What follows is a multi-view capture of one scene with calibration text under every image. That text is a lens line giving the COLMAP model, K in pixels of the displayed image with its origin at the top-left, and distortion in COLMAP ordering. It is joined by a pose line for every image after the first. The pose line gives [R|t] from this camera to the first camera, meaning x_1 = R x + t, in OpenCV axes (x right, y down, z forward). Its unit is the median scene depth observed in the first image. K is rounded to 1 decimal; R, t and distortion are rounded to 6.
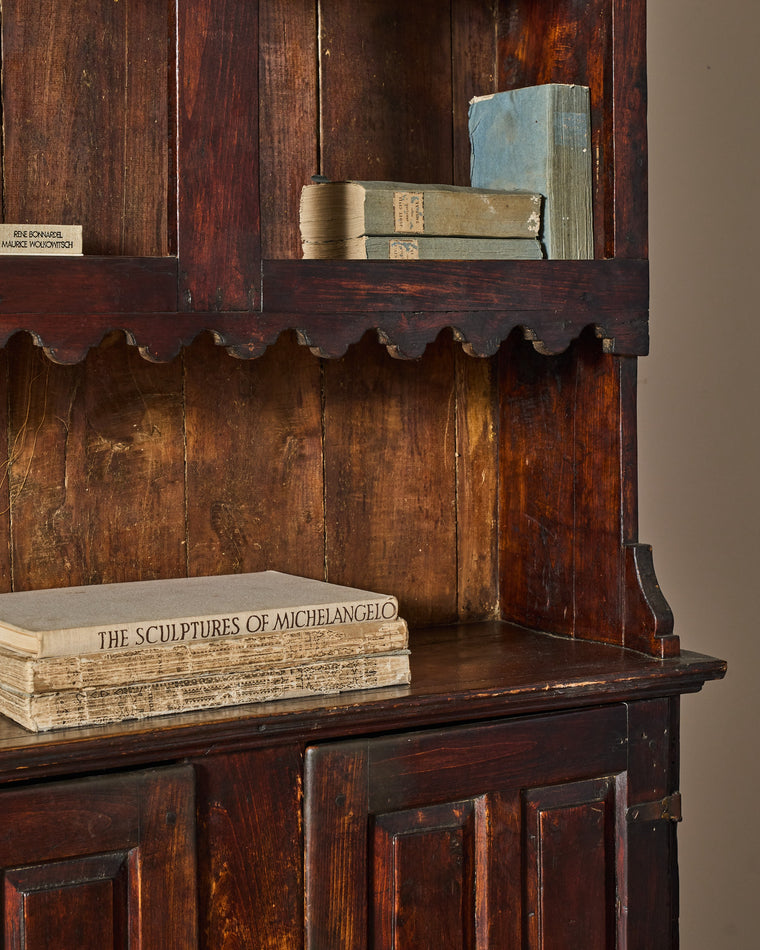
lens RADIAL K [[1869.8, 0, 375.9], [0, 1869.8, 413.9], [0, 0, 1]] dist [-0.033786, 0.000000]
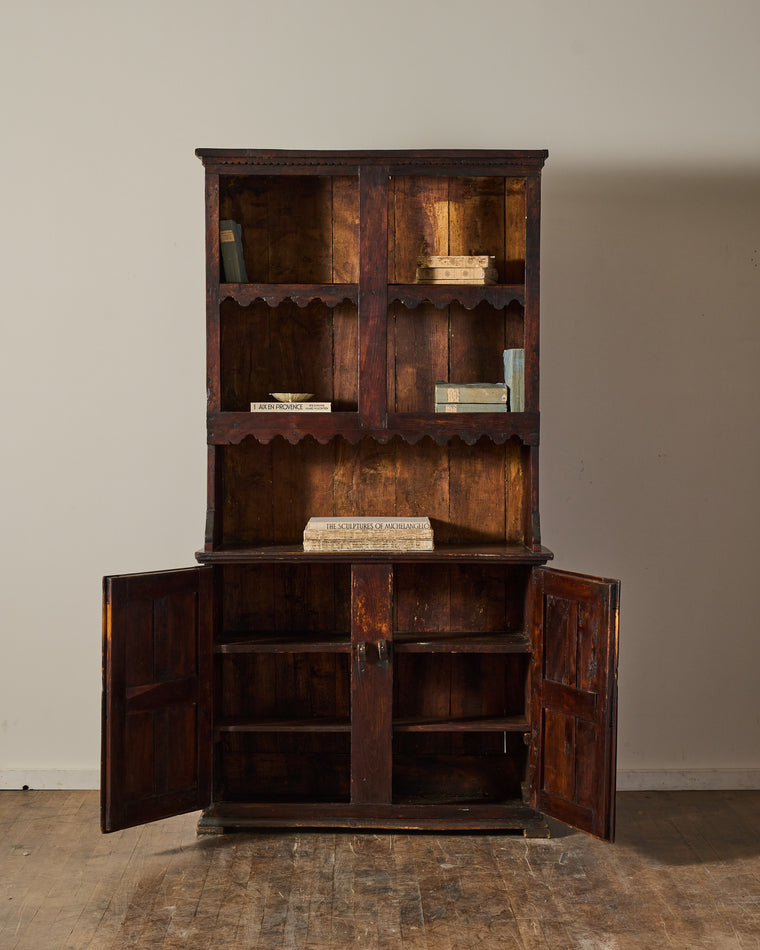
lens RADIAL K [[1999.1, 0, 373.5], [0, 1999.1, 466.9], [0, 0, 1]] dist [-0.000835, 0.000000]
pose [[0.860991, 0.031941, -0.507616, 1.528361], [-0.033701, 0.999416, 0.005723, -0.008330], [0.507502, 0.012180, 0.861565, -1.802680]]
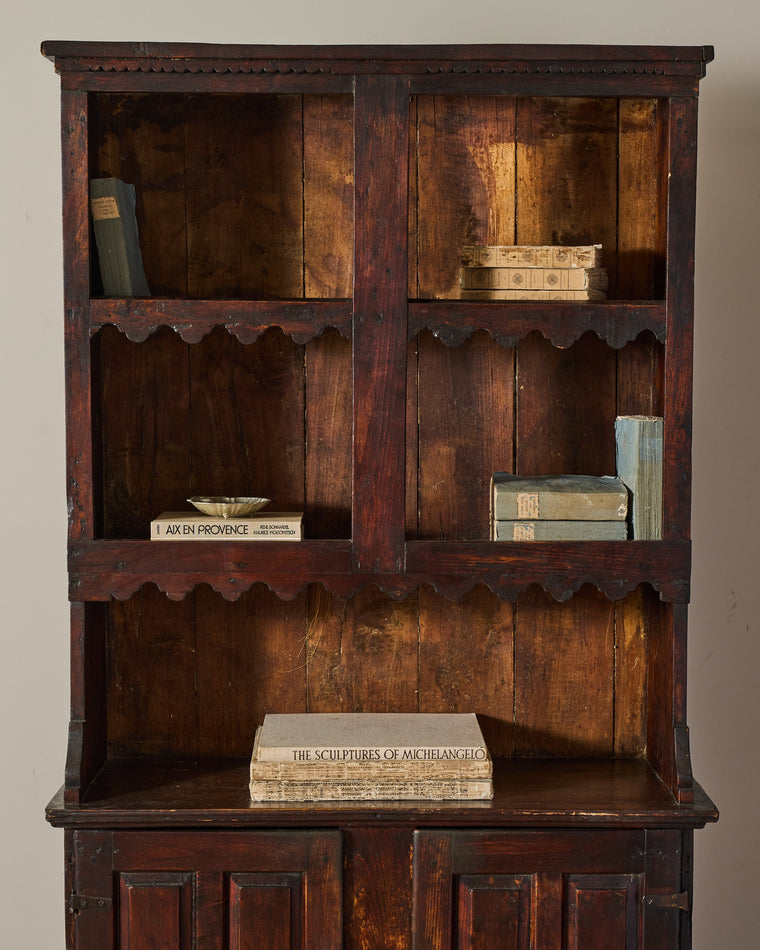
lens RADIAL K [[1898.5, 0, 375.9], [0, 1898.5, 472.0], [0, 0, 1]] dist [-0.016326, 0.000000]
pose [[0.869534, 0.054977, -0.490804, 0.701884], [-0.034293, 0.998107, 0.051047, -0.215929], [0.492682, -0.027556, 0.869773, -0.475976]]
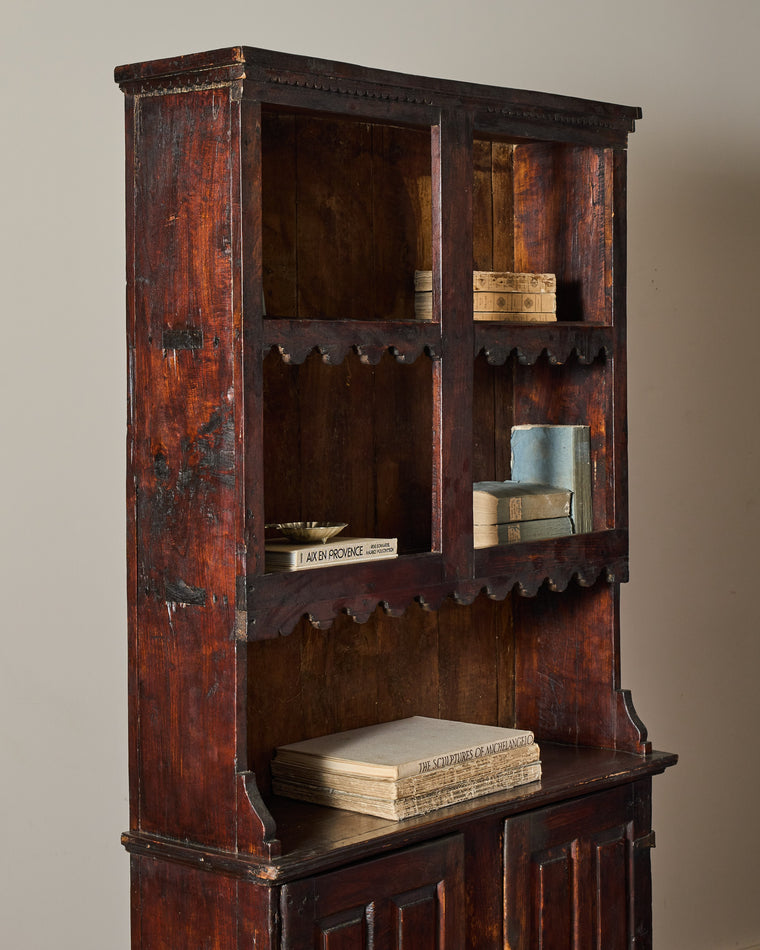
lens RADIAL K [[2045.0, 0, 392.2], [0, 2045.0, 428.3], [0, 0, 1]] dist [0.010459, 0.000000]
pose [[0.945681, -0.009513, 0.324956, -0.715860], [0.012168, 0.999907, -0.006138, -0.173770], [-0.324868, 0.009758, 0.945709, -0.774238]]
